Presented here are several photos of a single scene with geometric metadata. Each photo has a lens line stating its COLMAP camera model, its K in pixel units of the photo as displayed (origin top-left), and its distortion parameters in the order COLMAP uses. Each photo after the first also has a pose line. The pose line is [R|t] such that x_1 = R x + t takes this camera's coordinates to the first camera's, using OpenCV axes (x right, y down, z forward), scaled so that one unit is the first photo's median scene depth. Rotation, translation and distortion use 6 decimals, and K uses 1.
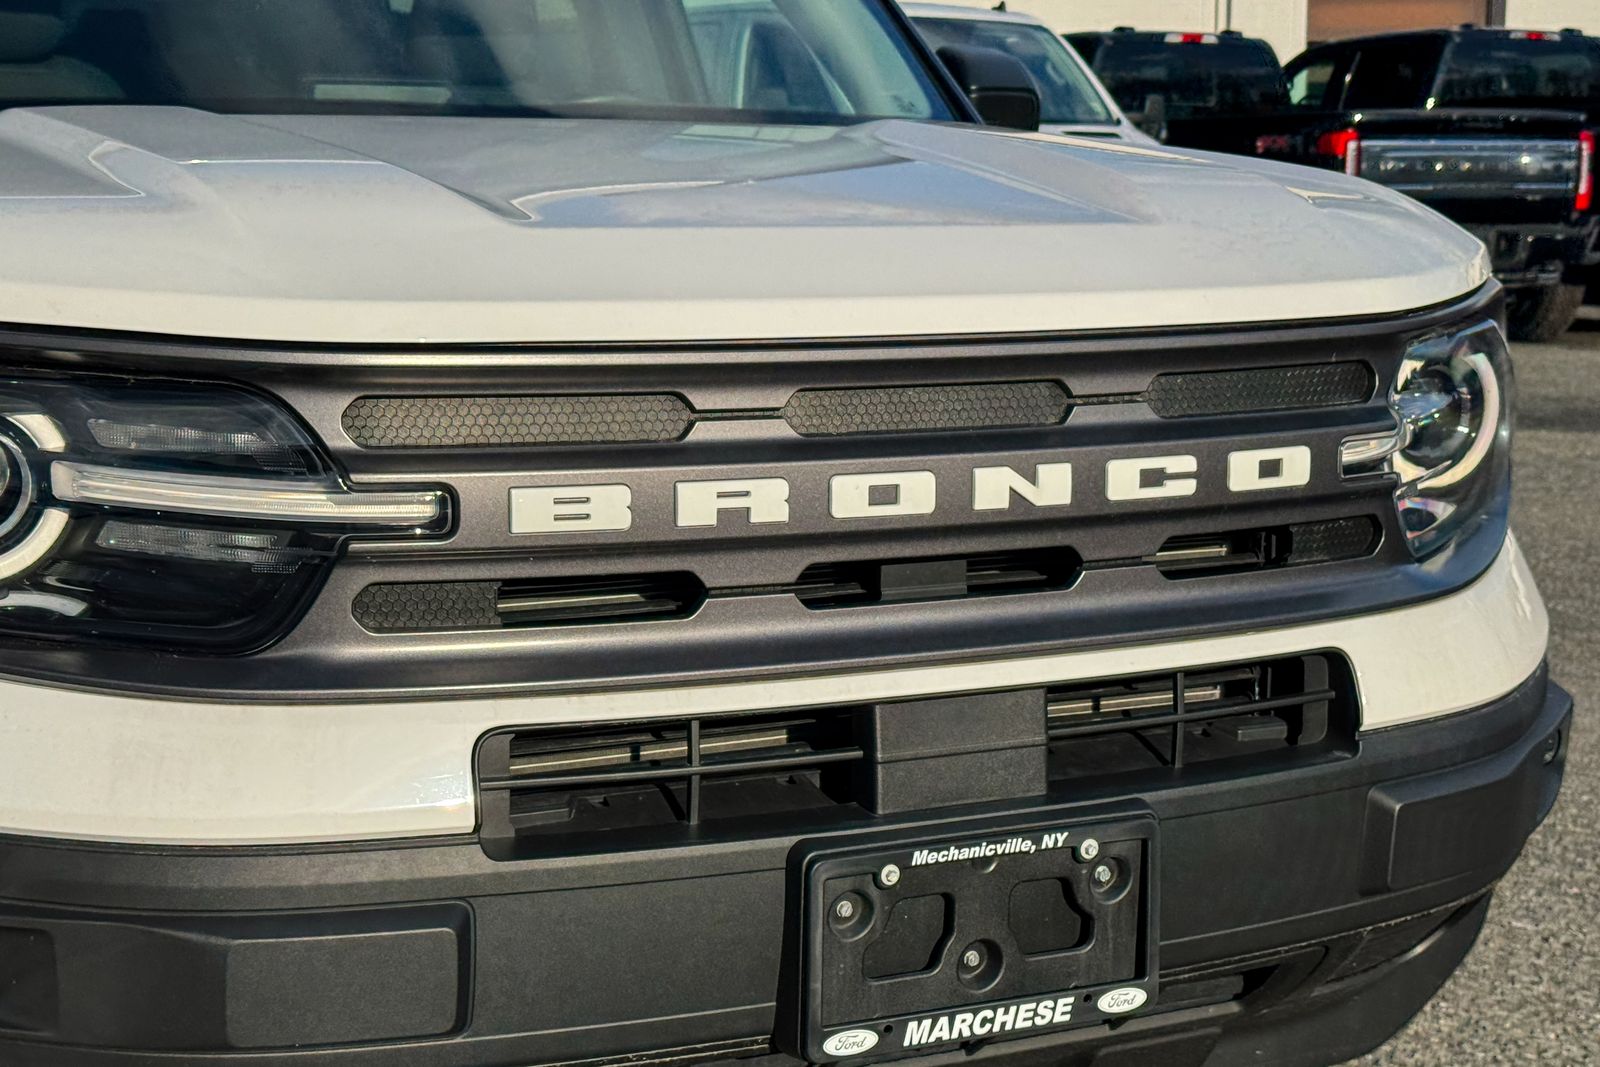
lens RADIAL K [[2471.4, 0, 811.6], [0, 2471.4, 530.3], [0, 0, 1]] dist [0.042927, 0.000000]
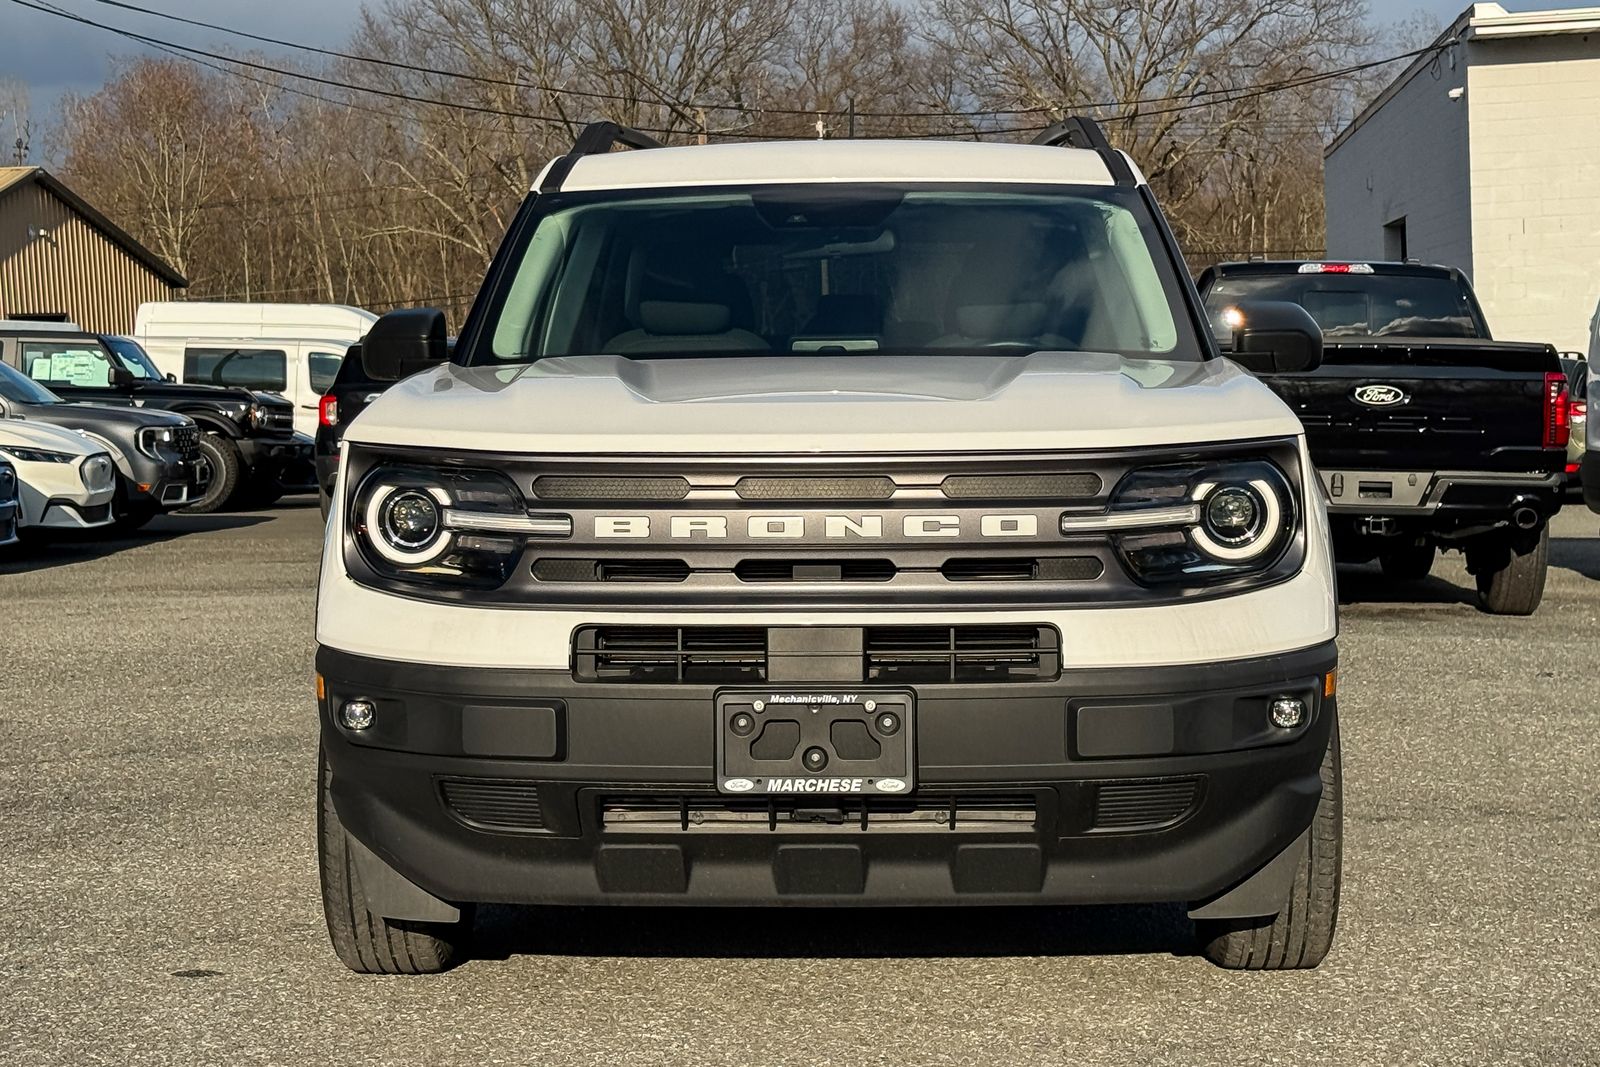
lens RADIAL K [[2471.4, 0, 801.4], [0, 2471.4, 539.9], [0, 0, 1]] dist [0.042927, 0.000000]
pose [[0.889483, 0.008190, -0.456895, 1.007547], [-0.054000, 0.994718, -0.087297, 0.178404], [0.453767, 0.102321, 0.885227, -0.842546]]
